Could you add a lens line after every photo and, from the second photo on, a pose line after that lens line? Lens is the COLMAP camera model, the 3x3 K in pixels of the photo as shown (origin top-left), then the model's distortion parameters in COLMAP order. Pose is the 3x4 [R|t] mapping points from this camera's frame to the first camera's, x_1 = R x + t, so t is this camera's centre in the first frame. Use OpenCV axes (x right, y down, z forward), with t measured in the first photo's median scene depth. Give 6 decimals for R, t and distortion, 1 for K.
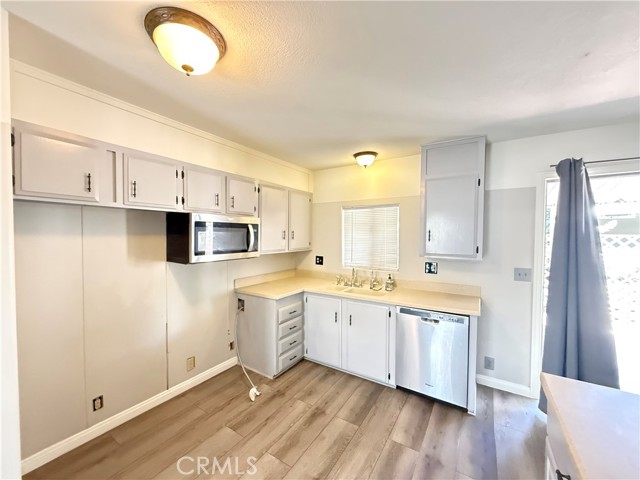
lens RADIAL K [[256.4, 0, 320.6], [0, 256.4, 239.9], [0, 0, 1]] dist [0.002046, 0.000068]
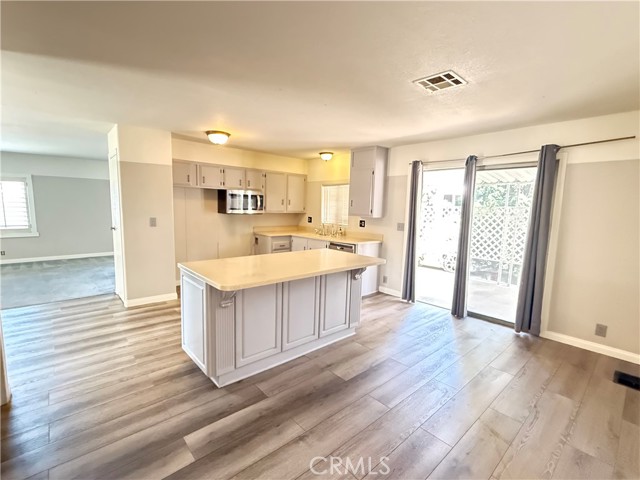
lens RADIAL K [[297.5, 0, 321.5], [0, 297.5, 239.6], [0, 0, 1]] dist [-0.002366, -0.000203]
pose [[0.963830, 0.050732, -0.261644, 0.720036], [-0.027729, 0.995476, 0.090872, 0.048399], [0.265071, -0.080330, 0.960877, -0.940298]]
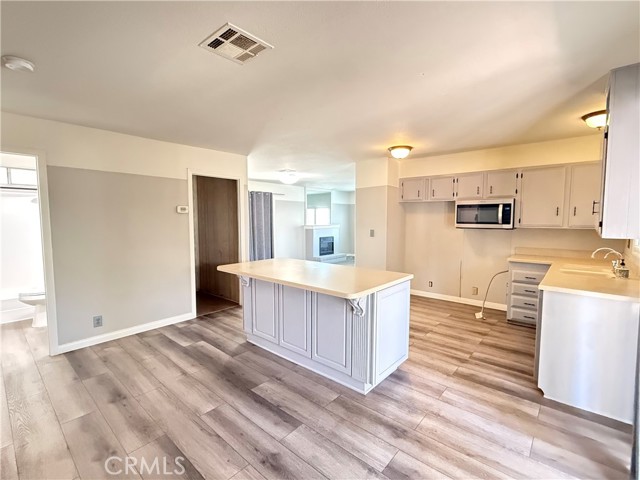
lens RADIAL K [[297.5, 0, 317.3], [0, 297.5, 240.7], [0, 0, 1]] dist [-0.002366, -0.000203]
pose [[-0.150989, 0.072513, -0.985872, 1.416459], [-0.019269, 0.996901, 0.076276, 0.031043], [0.988348, 0.030513, -0.149123, 0.254129]]
